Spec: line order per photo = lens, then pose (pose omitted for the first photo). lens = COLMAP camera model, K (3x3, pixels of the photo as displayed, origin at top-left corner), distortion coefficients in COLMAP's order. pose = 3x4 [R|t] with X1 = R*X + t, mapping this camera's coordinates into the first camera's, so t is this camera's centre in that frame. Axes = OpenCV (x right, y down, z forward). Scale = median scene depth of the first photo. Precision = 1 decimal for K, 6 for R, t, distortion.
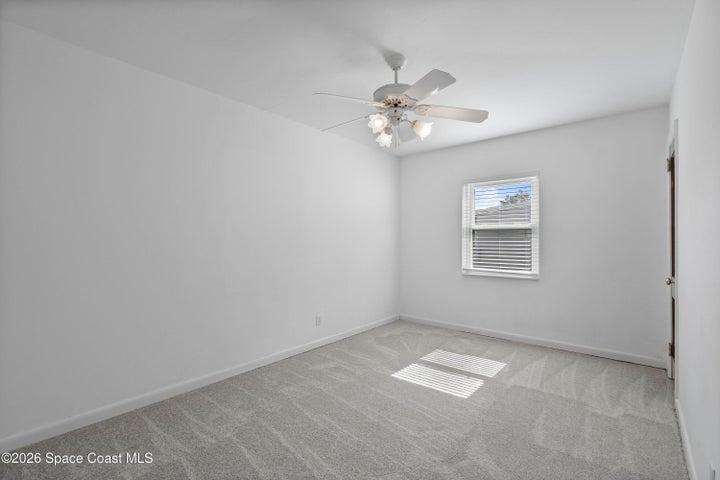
lens RADIAL K [[328.1, 0, 357.9], [0, 328.1, 239.6], [0, 0, 1]] dist [-0.009545, 0.002352]
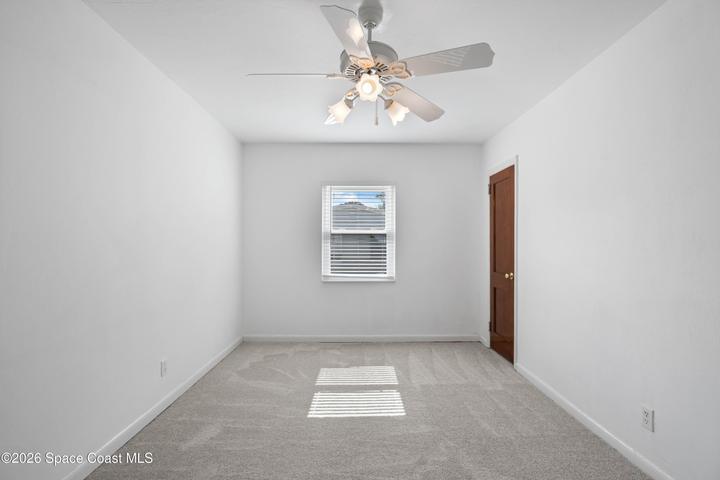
lens RADIAL K [[328.1, 0, 360.3], [0, 328.1, 245.1], [0, 0, 1]] dist [-0.009545, 0.002352]
pose [[0.754411, 0.000826, 0.656402, -0.266915], [-0.001019, 0.999999, -0.000088, 0.002097], [-0.656402, -0.000602, 0.754411, 0.270140]]
